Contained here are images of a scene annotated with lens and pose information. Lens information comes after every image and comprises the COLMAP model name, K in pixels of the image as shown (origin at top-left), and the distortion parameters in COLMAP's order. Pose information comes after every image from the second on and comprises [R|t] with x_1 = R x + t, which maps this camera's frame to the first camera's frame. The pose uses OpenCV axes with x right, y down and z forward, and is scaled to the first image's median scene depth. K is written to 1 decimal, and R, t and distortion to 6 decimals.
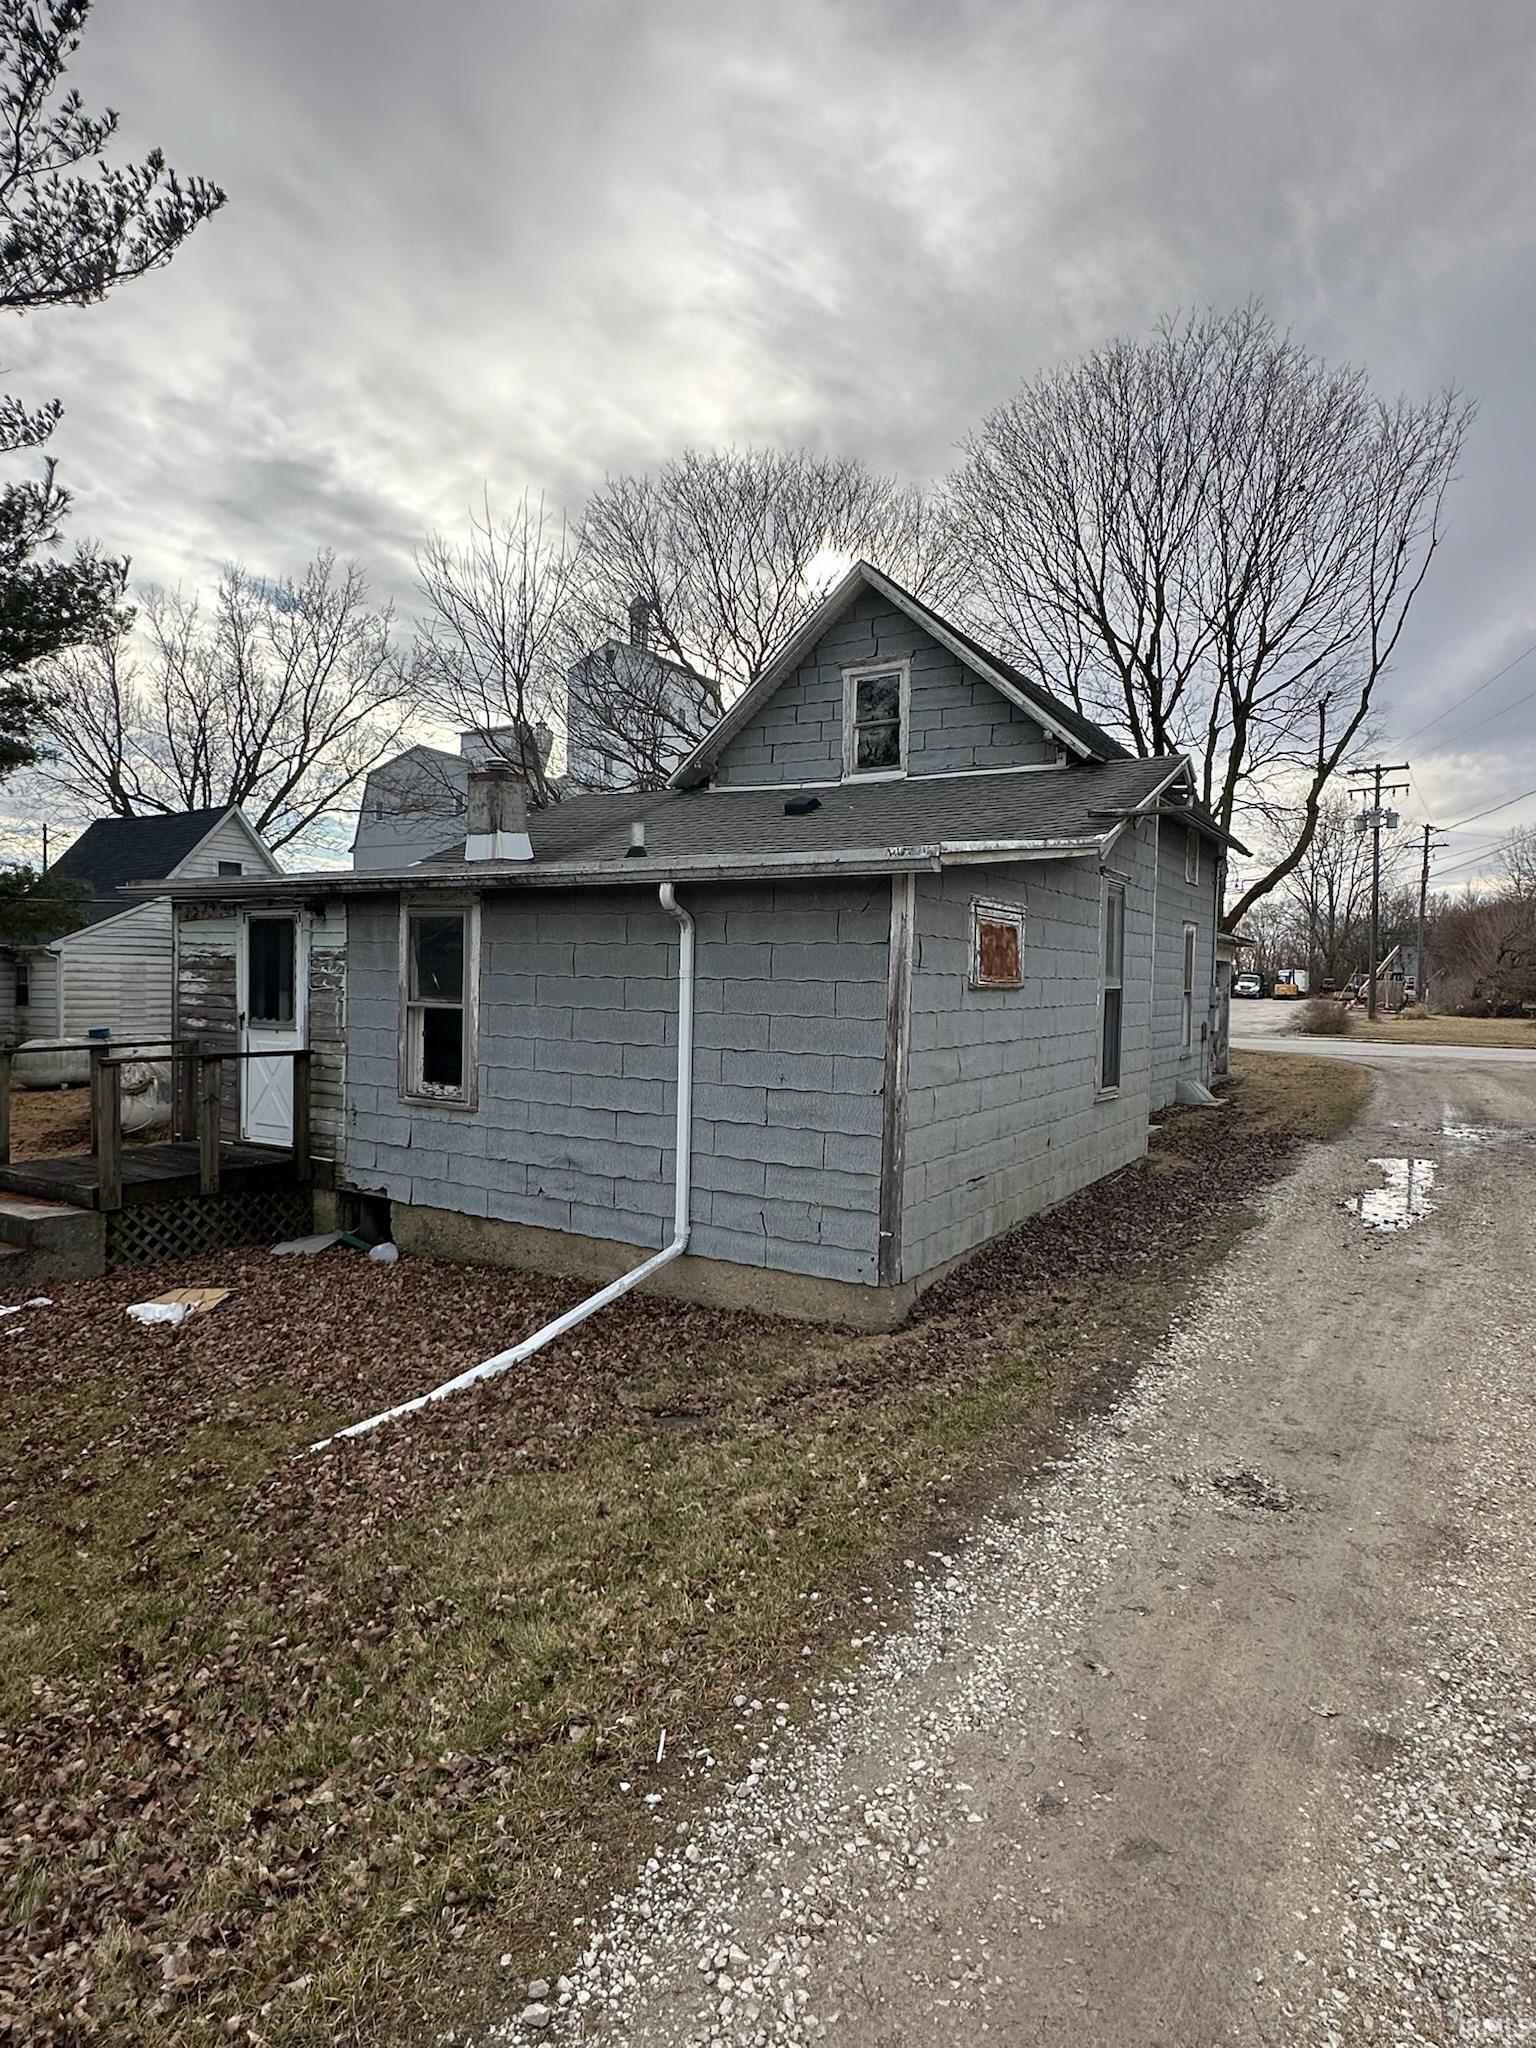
lens RADIAL K [[1130.3, 0, 766.7], [0, 1130.3, 1024.7], [0, 0, 1]] dist [0.006272, 0.000486]
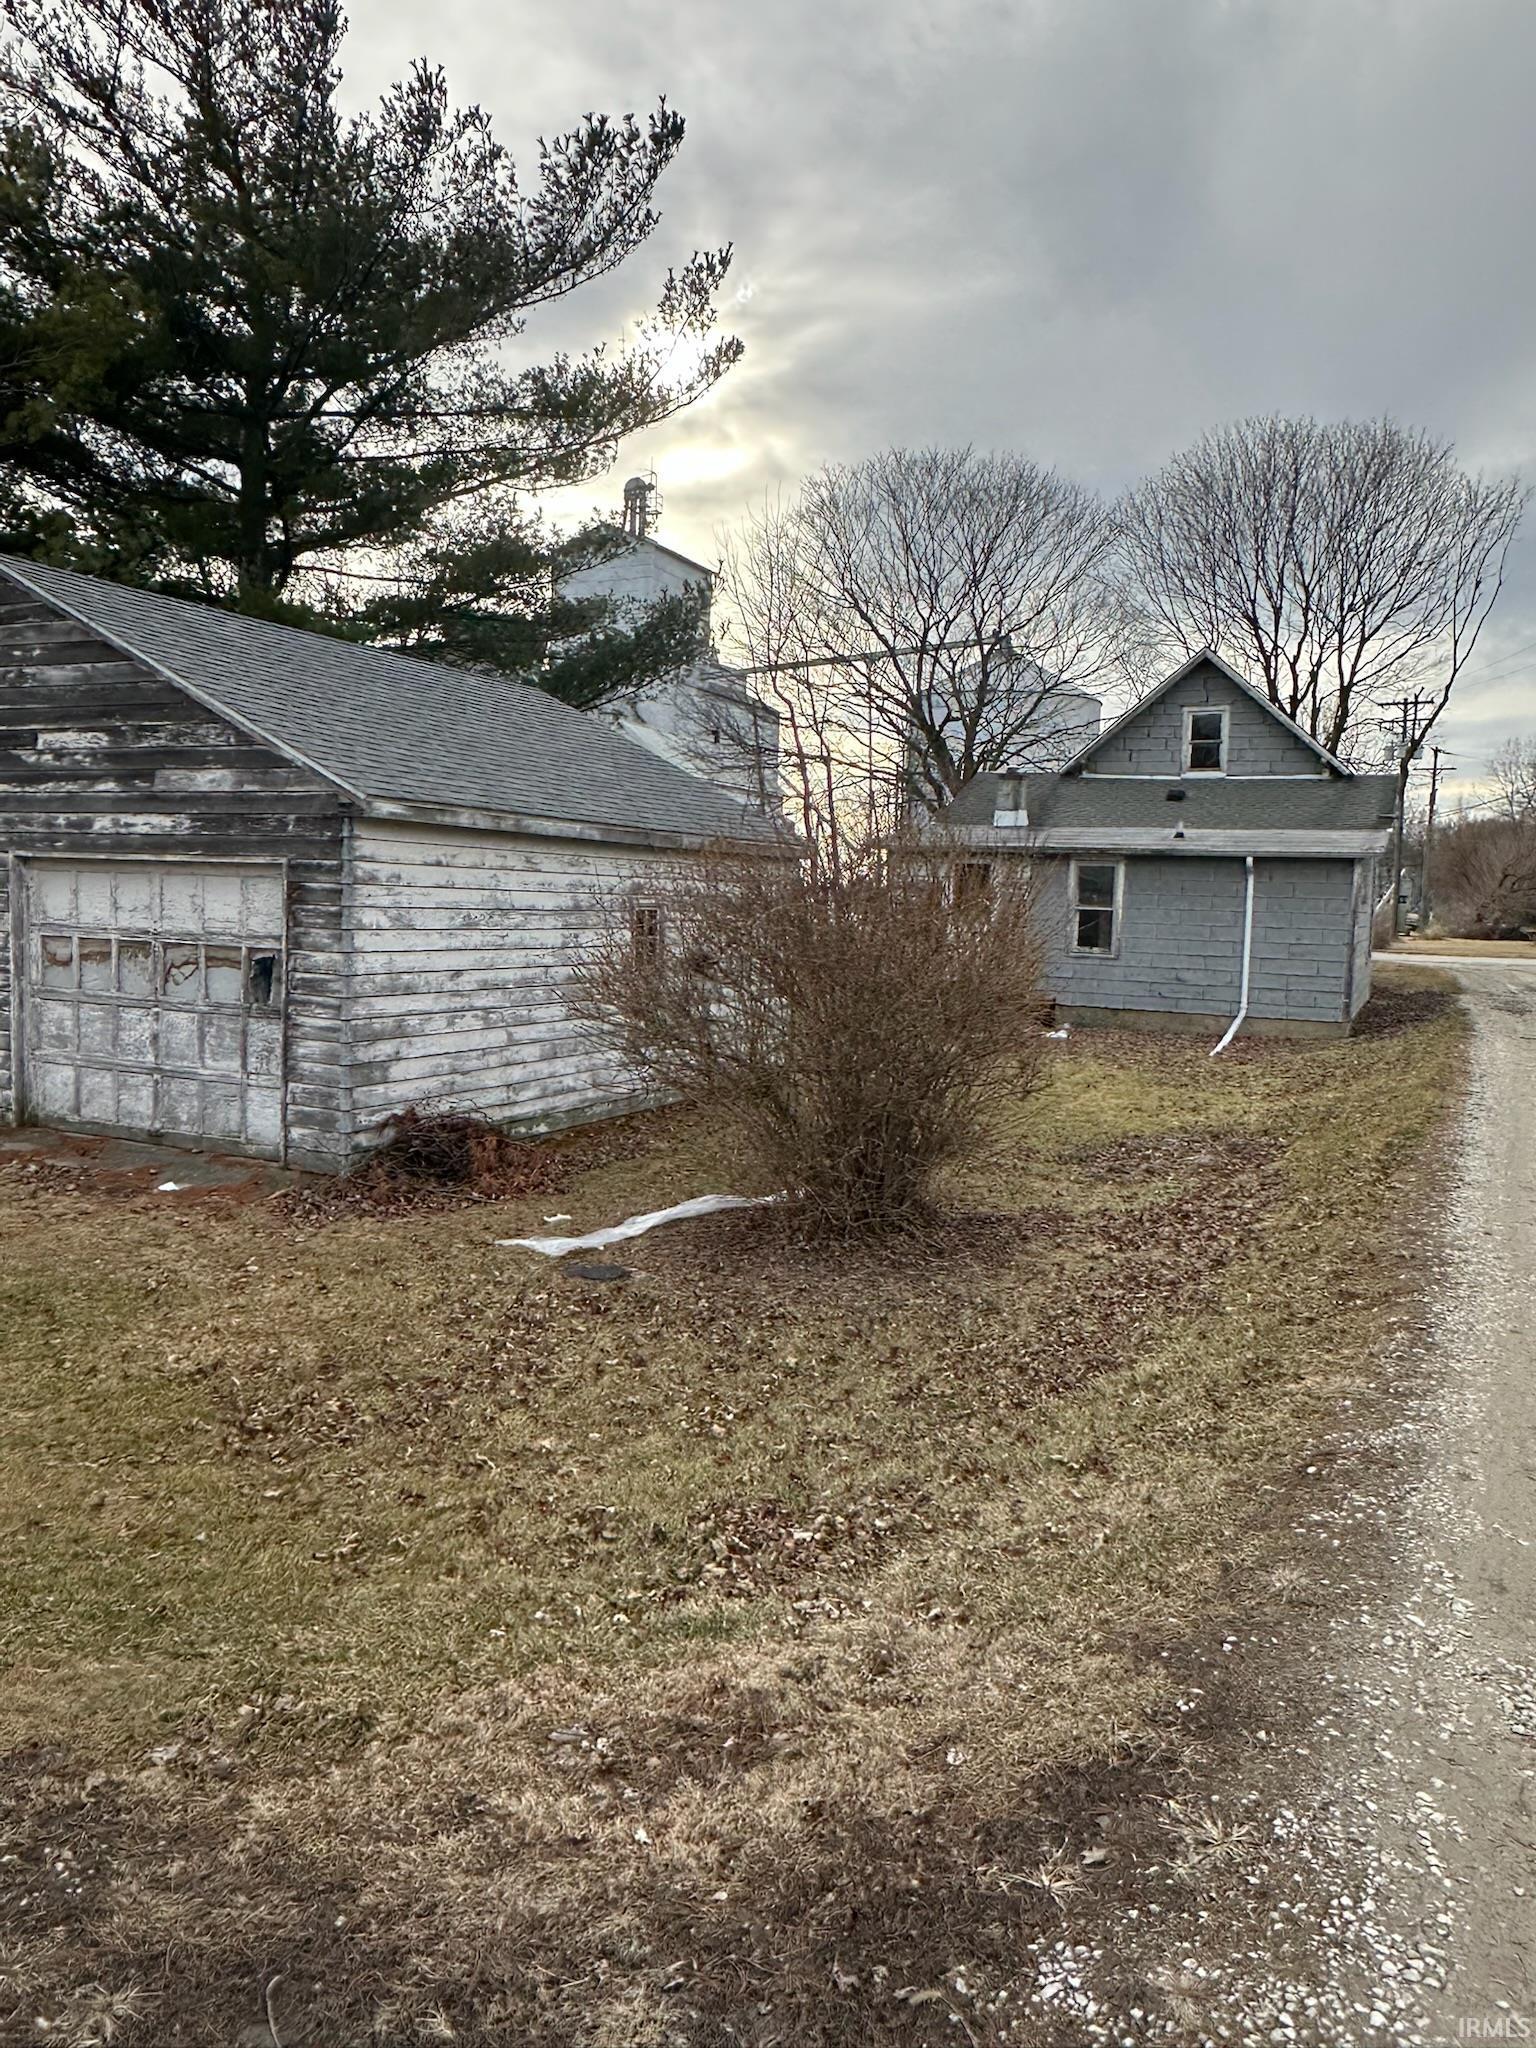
lens RADIAL K [[1423.3, 0, 758.2], [0, 1423.3, 1024.6], [0, 0, 1]] dist [-0.010618, 0.016477]
pose [[0.994173, -0.001018, 0.107794, -0.790903], [-0.004319, 0.998776, 0.049265, 0.045843], [-0.107712, -0.049444, 0.992952, -1.027247]]
